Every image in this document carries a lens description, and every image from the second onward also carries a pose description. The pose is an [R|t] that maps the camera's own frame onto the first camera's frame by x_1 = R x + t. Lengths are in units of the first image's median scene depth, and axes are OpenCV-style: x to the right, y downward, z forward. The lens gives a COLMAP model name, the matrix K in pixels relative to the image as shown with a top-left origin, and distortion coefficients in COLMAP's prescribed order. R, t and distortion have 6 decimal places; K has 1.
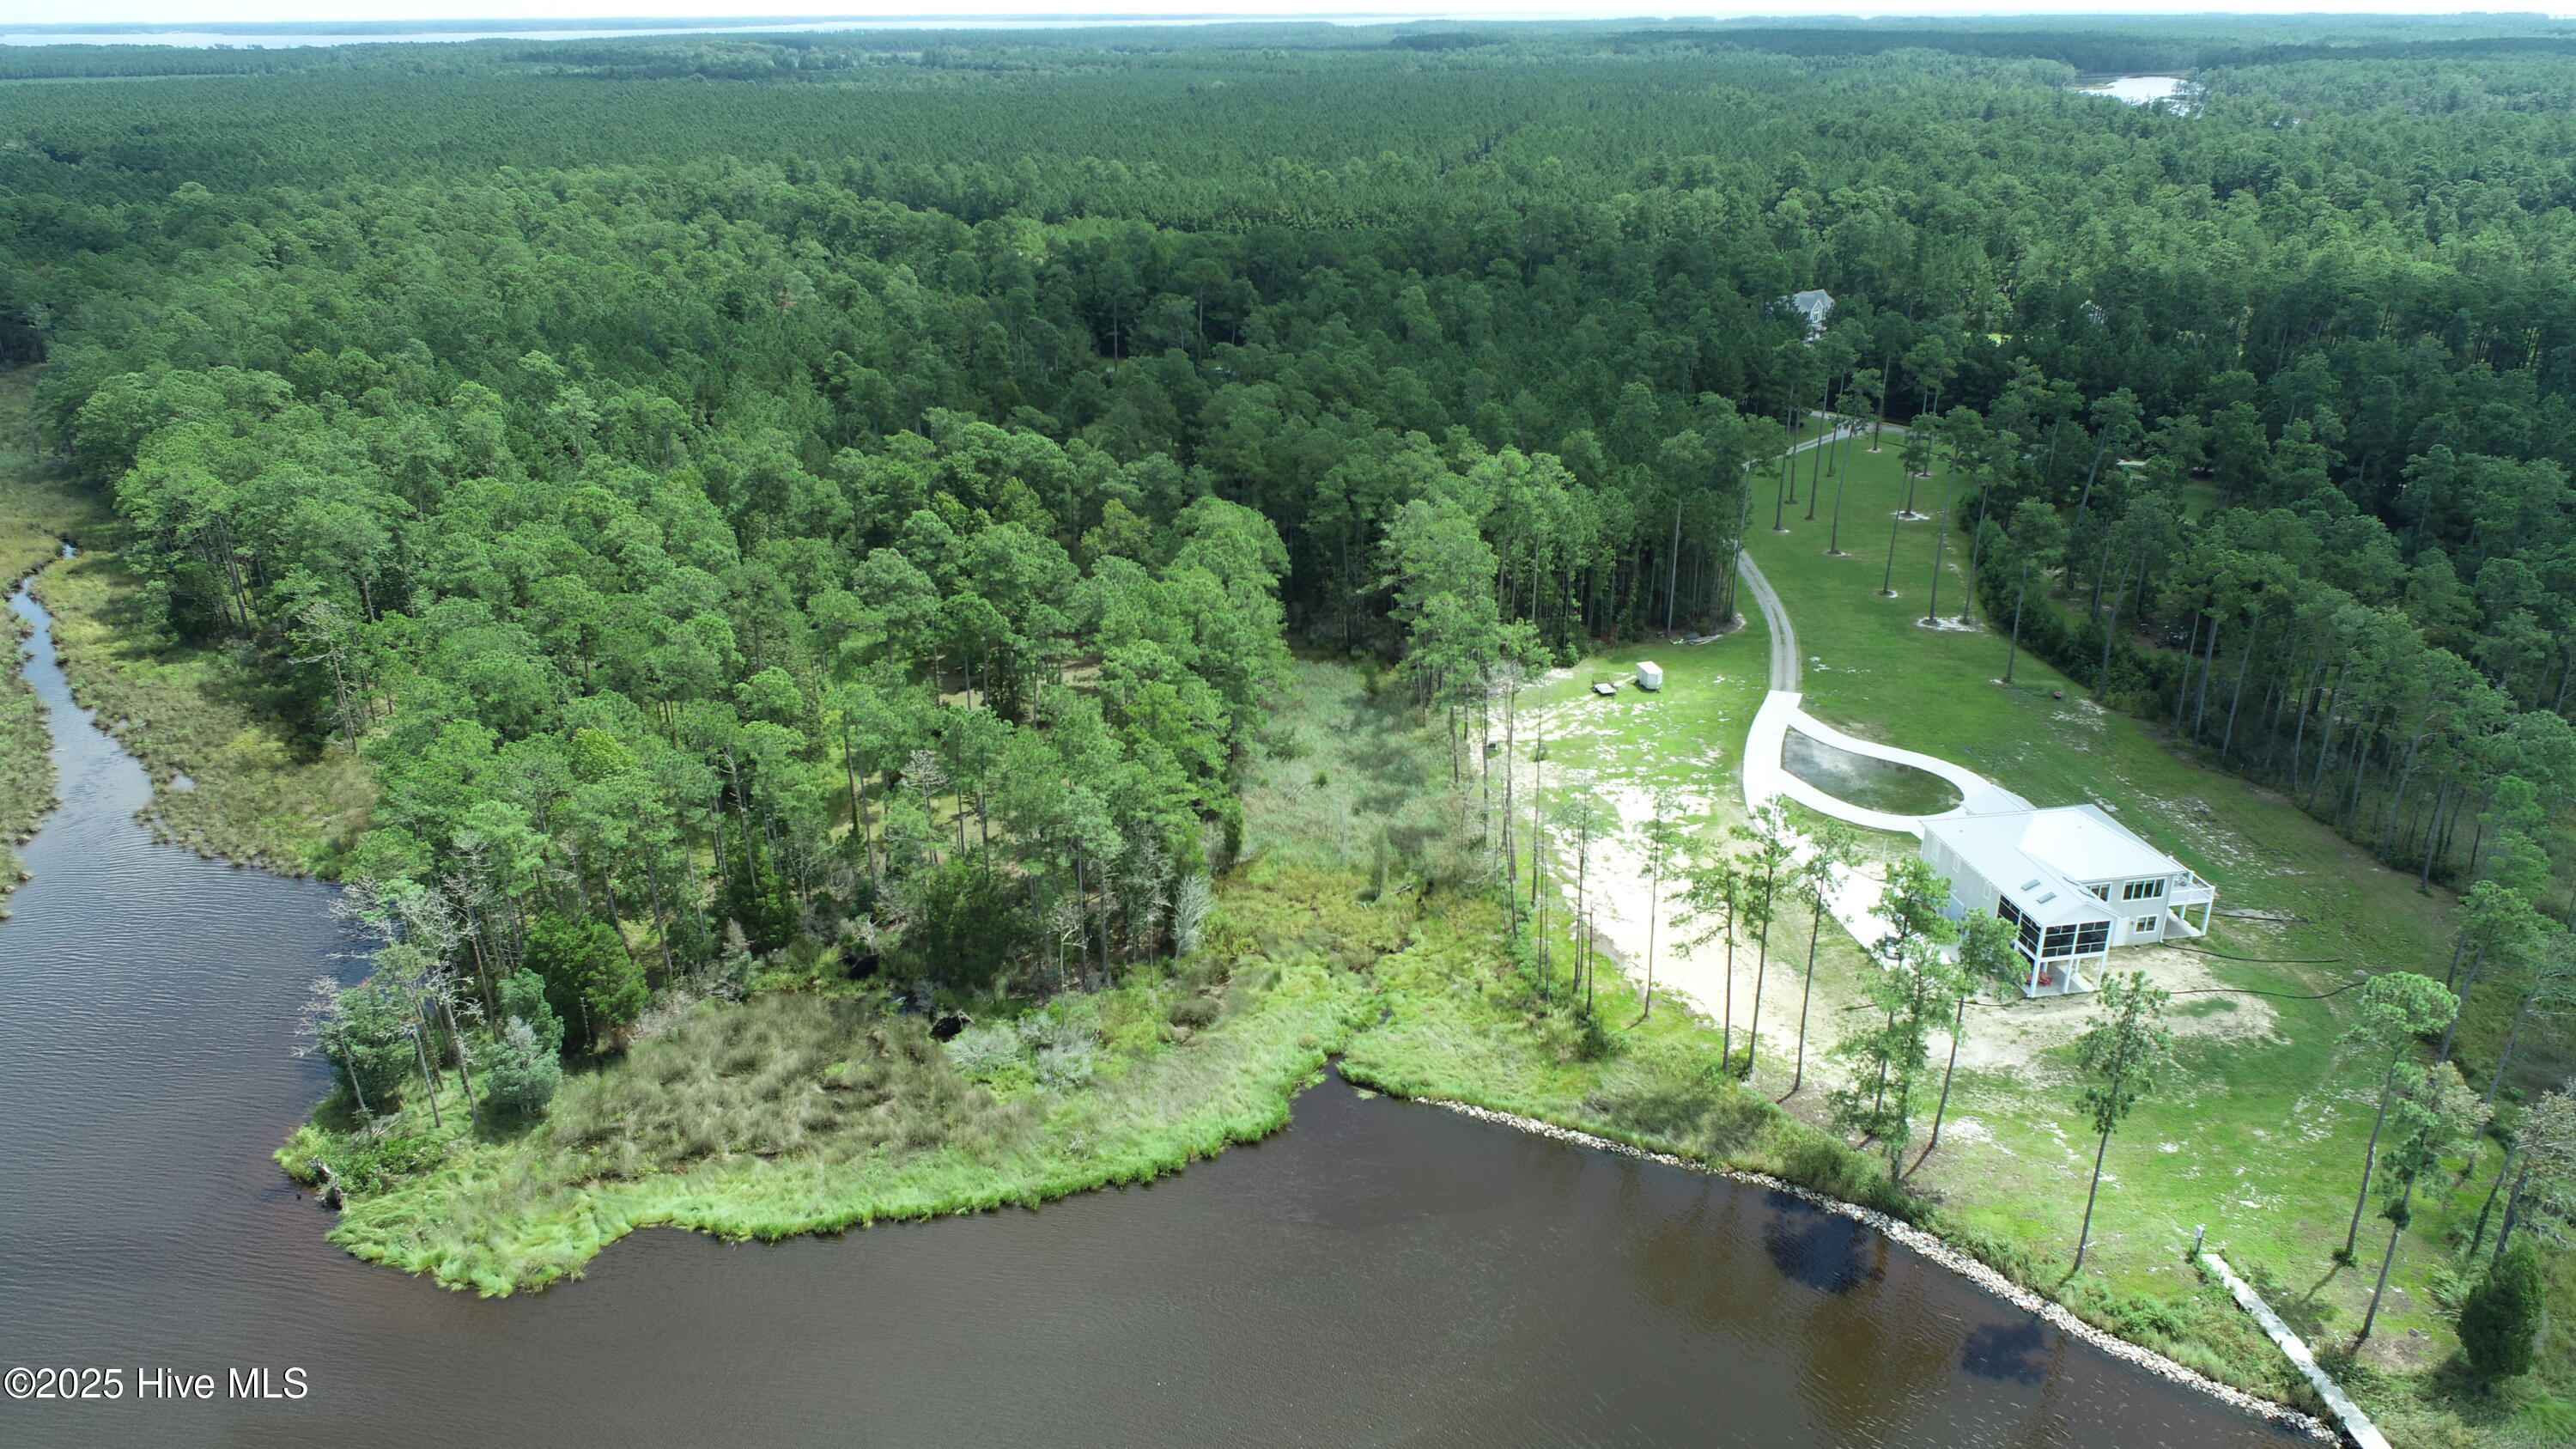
lens RADIAL K [[1725.1, 0, 1277.5], [0, 1725.1, 734.8], [0, 0, 1]] dist [-0.016257, 0.008102]
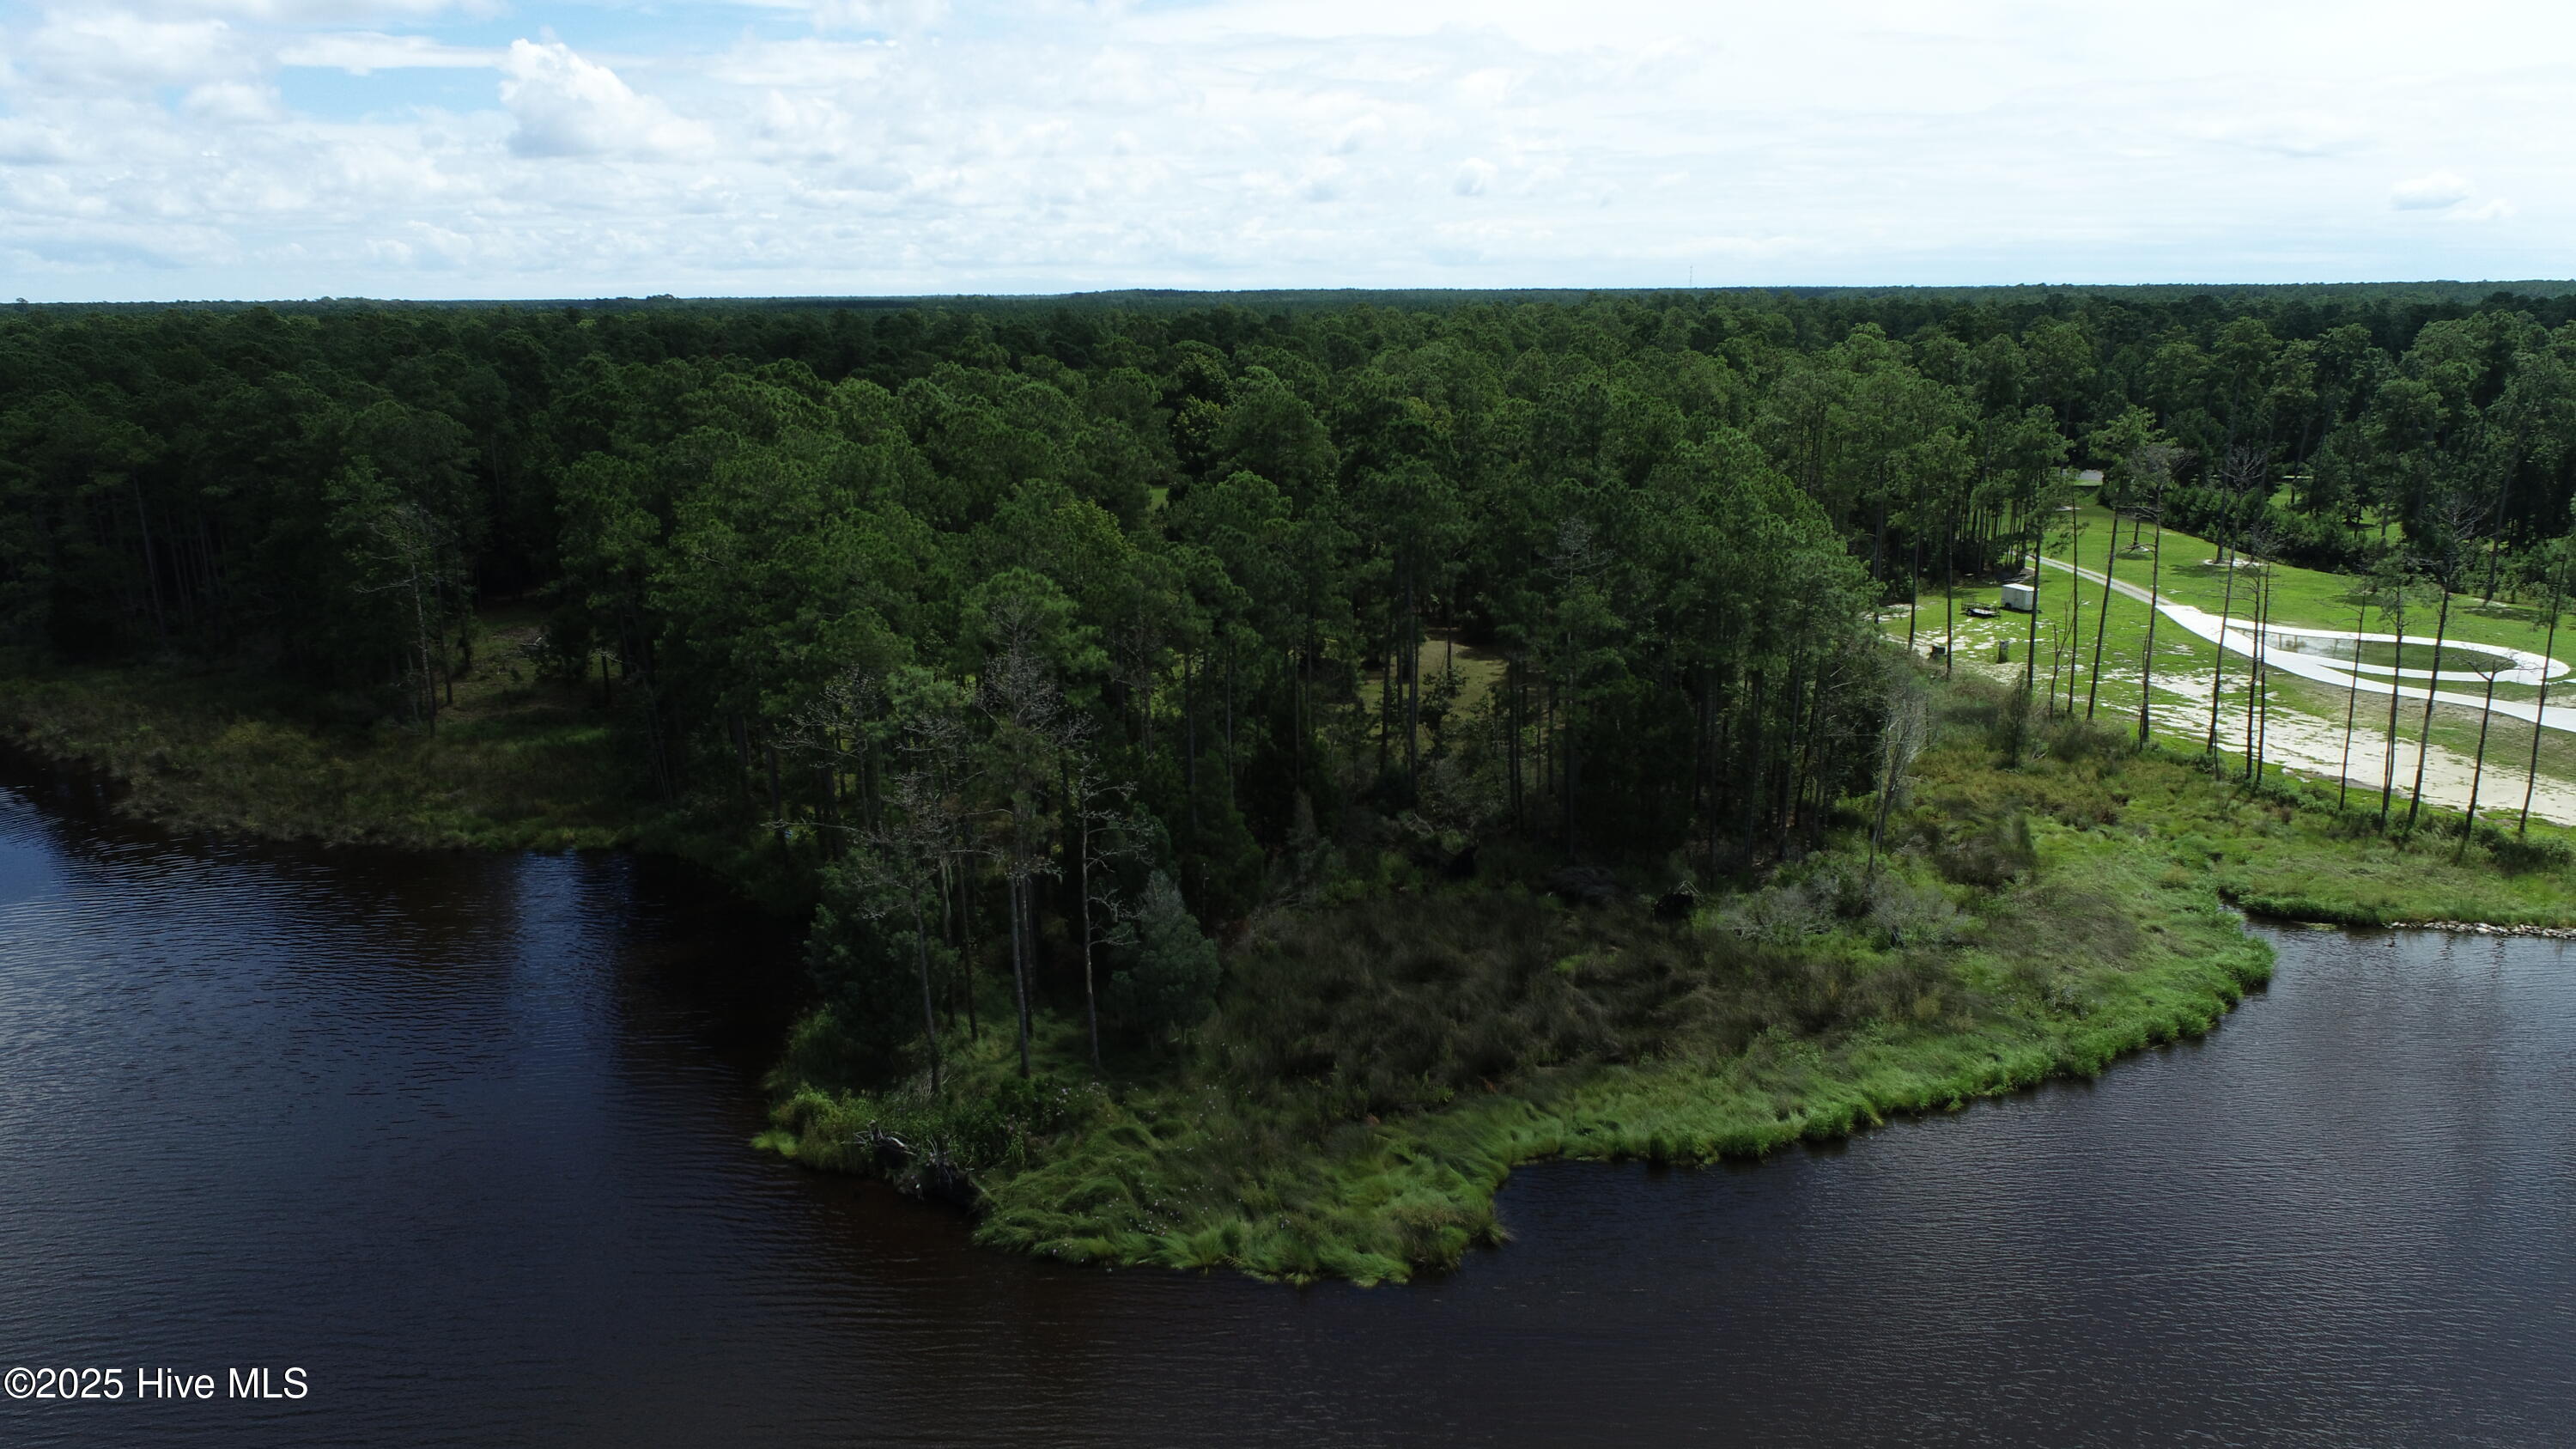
lens RADIAL K [[1725.1, 0, 1292.0], [0, 1725.1, 738.9], [0, 0, 1]] dist [-0.016257, 0.008102]
pose [[0.977510, -0.052488, 0.204253, -0.456164], [0.082310, 0.986673, -0.140365, 0.181845], [-0.194163, 0.154020, 0.968803, 0.359740]]
